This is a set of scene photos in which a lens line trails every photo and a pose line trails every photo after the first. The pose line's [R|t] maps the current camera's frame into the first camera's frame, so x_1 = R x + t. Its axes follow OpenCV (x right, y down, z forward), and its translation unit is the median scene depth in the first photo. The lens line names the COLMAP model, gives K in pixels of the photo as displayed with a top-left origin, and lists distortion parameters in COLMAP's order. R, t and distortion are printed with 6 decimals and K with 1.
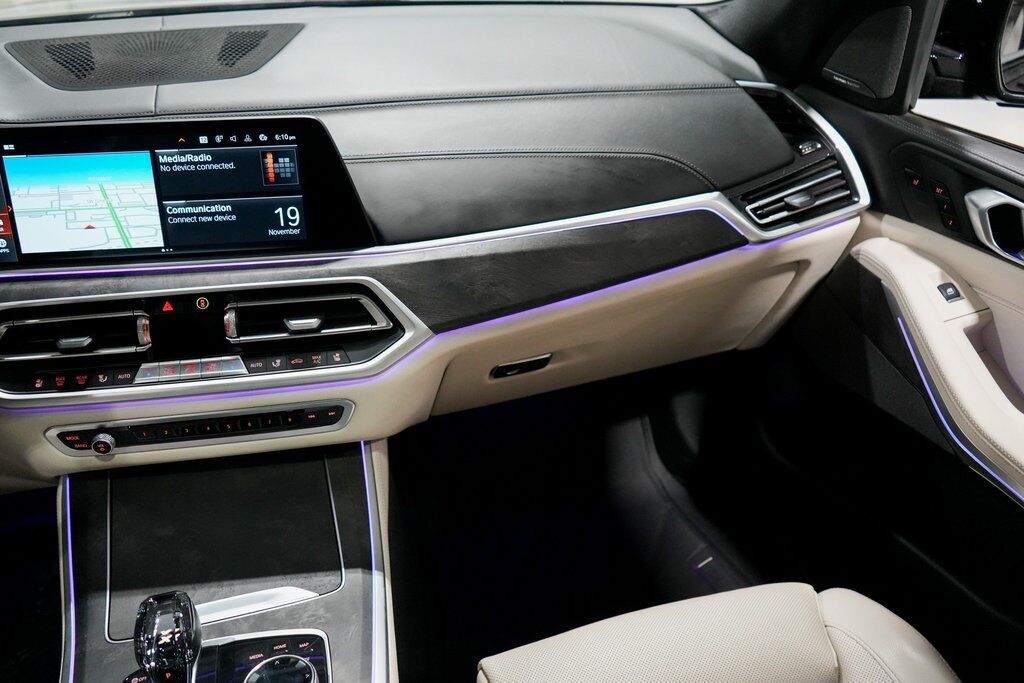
lens RADIAL K [[823.9, 0, 512.9], [0, 823.9, 342.7], [0, 0, 1]] dist [0.001293, 0.000720]
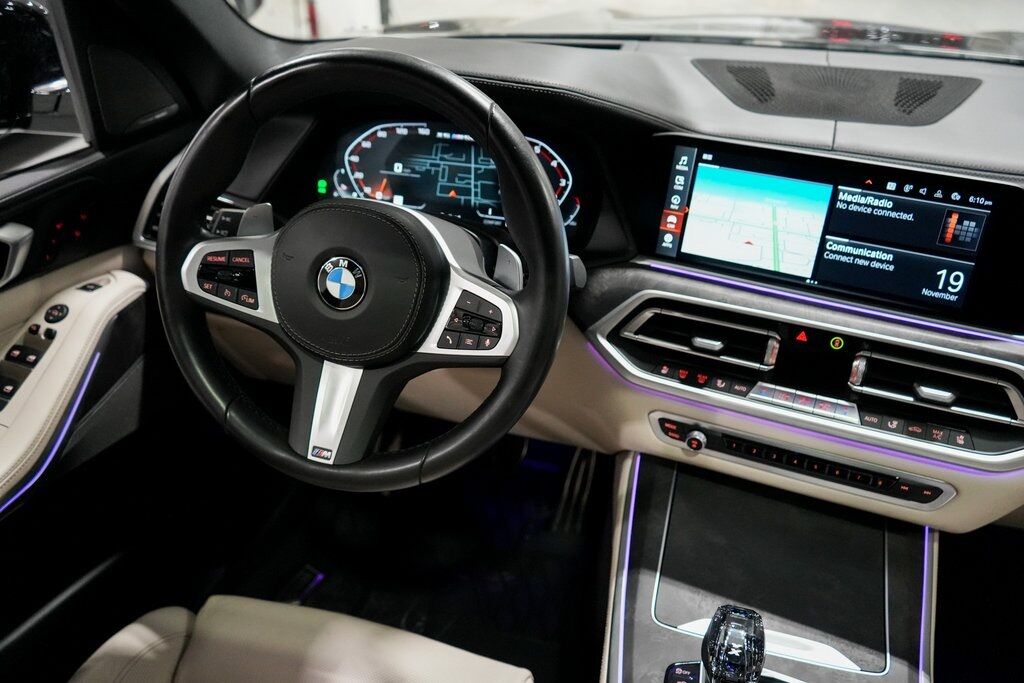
lens RADIAL K [[823.9, 0, 516.1], [0, 823.9, 342.6], [0, 0, 1]] dist [0.001293, 0.000720]
pose [[0.845706, 0.292489, -0.446353, -0.254963], [-0.305499, 0.951154, 0.044448, 0.025684], [0.437551, 0.098770, 0.893752, -0.061966]]
